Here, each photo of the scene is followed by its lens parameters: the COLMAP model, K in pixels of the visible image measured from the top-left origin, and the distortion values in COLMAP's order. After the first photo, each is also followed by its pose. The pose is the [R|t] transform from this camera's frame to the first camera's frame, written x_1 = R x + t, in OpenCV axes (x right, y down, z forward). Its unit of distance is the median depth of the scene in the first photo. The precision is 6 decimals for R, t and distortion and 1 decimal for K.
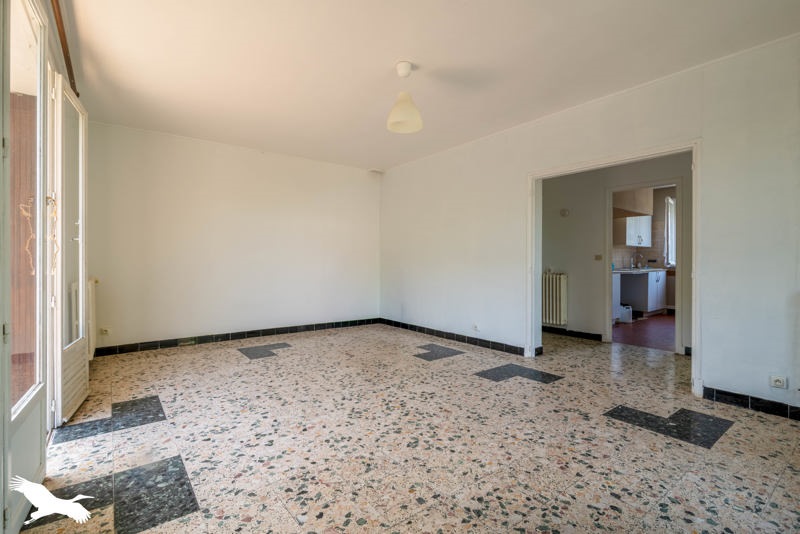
lens RADIAL K [[372.2, 0, 400.9], [0, 372.2, 263.3], [0, 0, 1]] dist [0.001966, 0.000161]
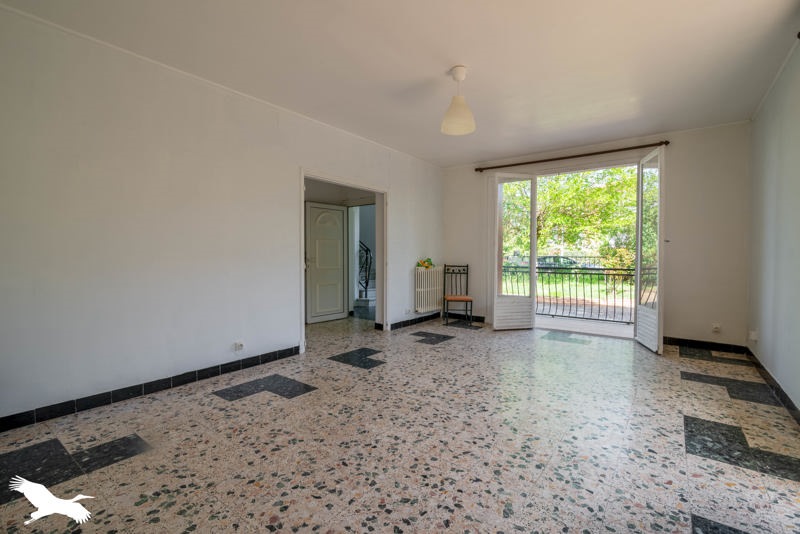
lens RADIAL K [[372.2, 0, 400.0], [0, 372.2, 264.4], [0, 0, 1]] dist [0.001966, 0.000161]
pose [[-0.275136, -0.024192, 0.961101, -1.039900], [0.001683, 0.999670, 0.025644, -0.014049], [-0.961404, 0.008674, -0.275005, 1.569963]]
